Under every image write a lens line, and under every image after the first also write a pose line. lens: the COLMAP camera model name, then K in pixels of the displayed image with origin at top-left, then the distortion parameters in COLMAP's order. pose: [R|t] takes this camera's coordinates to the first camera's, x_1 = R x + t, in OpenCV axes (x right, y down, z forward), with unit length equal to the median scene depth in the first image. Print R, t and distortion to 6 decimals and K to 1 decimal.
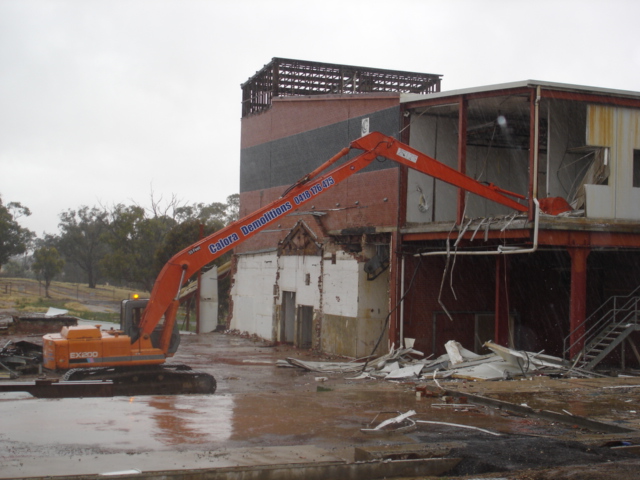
lens RADIAL K [[1085.2, 0, 320.9], [0, 1085.2, 221.8], [0, 0, 1]] dist [0.029777, -0.118531]
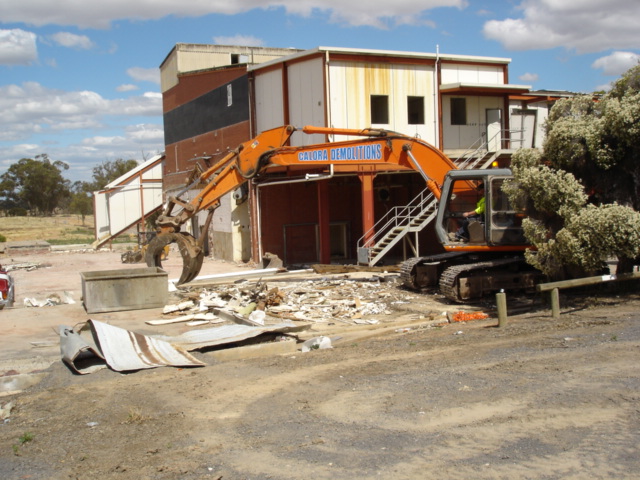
lens RADIAL K [[731.0, 0, 320.0], [0, 731.0, 240.0], [0, 0, 1]] dist [-0.053841, -0.187708]
pose [[0.997598, -0.061329, 0.032214, 0.144473], [0.057535, 0.992508, 0.107788, 0.006063], [-0.038584, -0.105676, 0.993652, 0.100903]]
